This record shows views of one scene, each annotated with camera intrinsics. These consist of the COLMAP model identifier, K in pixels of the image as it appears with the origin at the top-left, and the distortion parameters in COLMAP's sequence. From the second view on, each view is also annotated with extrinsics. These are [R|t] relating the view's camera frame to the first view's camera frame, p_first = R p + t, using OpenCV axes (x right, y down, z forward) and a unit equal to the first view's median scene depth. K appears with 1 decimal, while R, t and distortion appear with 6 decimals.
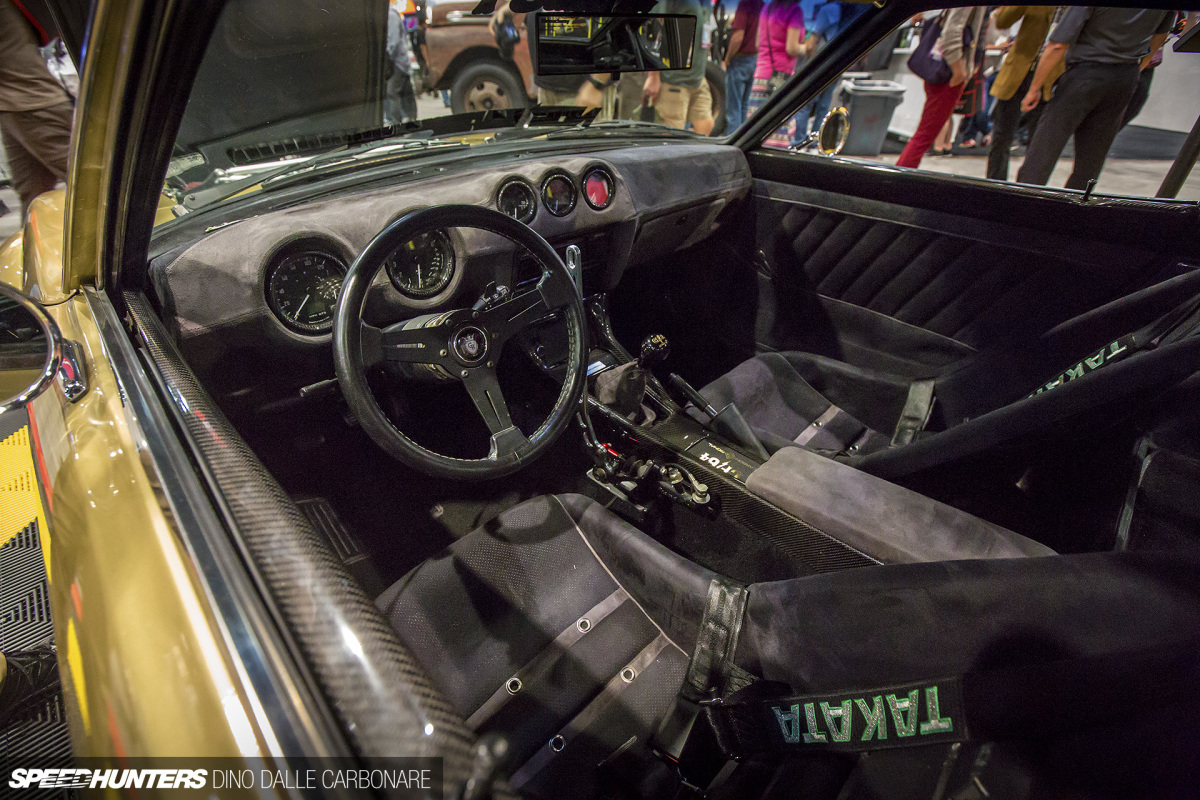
lens RADIAL K [[552.8, 0, 590.8], [0, 552.8, 399.6], [0, 0, 1]] dist [-0.000344, 0.001427]
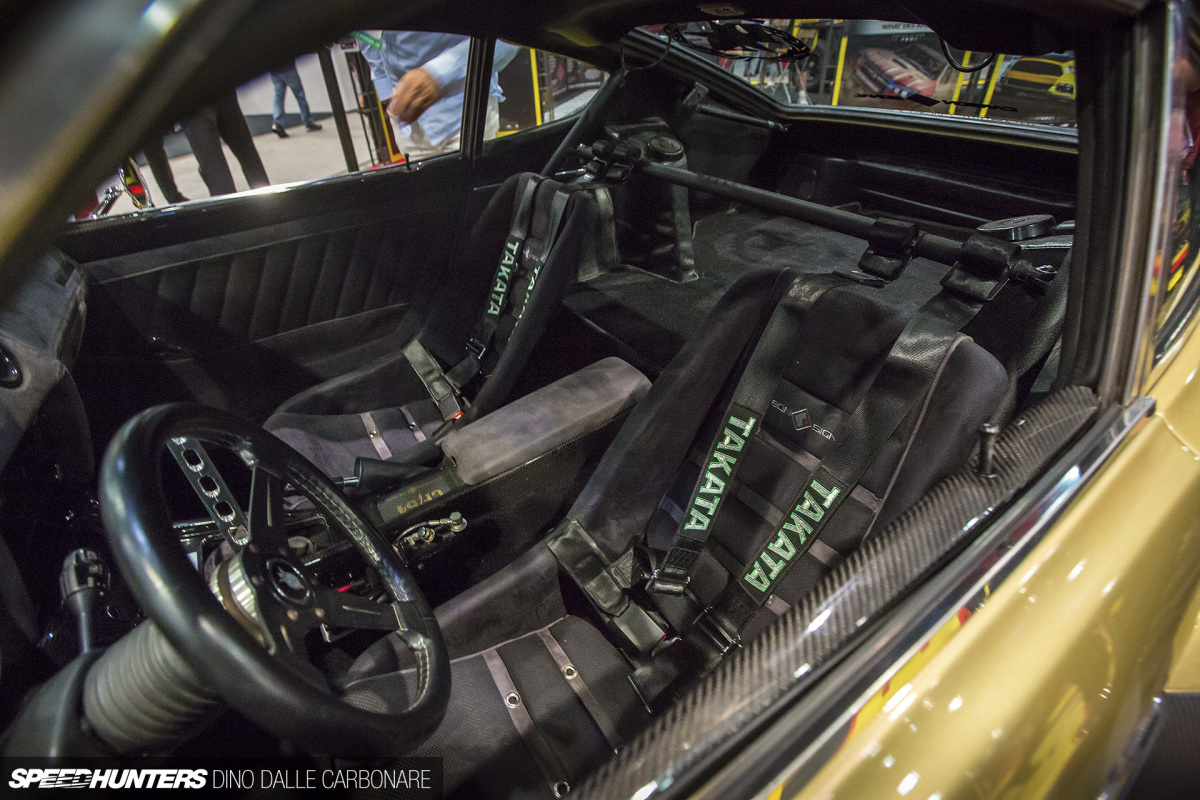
lens RADIAL K [[552.8, 0, 589.1], [0, 552.8, 406.8], [0, 0, 1]] dist [-0.000344, 0.001427]
pose [[0.207653, -0.591647, 0.778995, -0.305809], [0.590525, 0.710692, 0.382357, -0.163793], [-0.779846, 0.380619, 0.496960, 0.180537]]
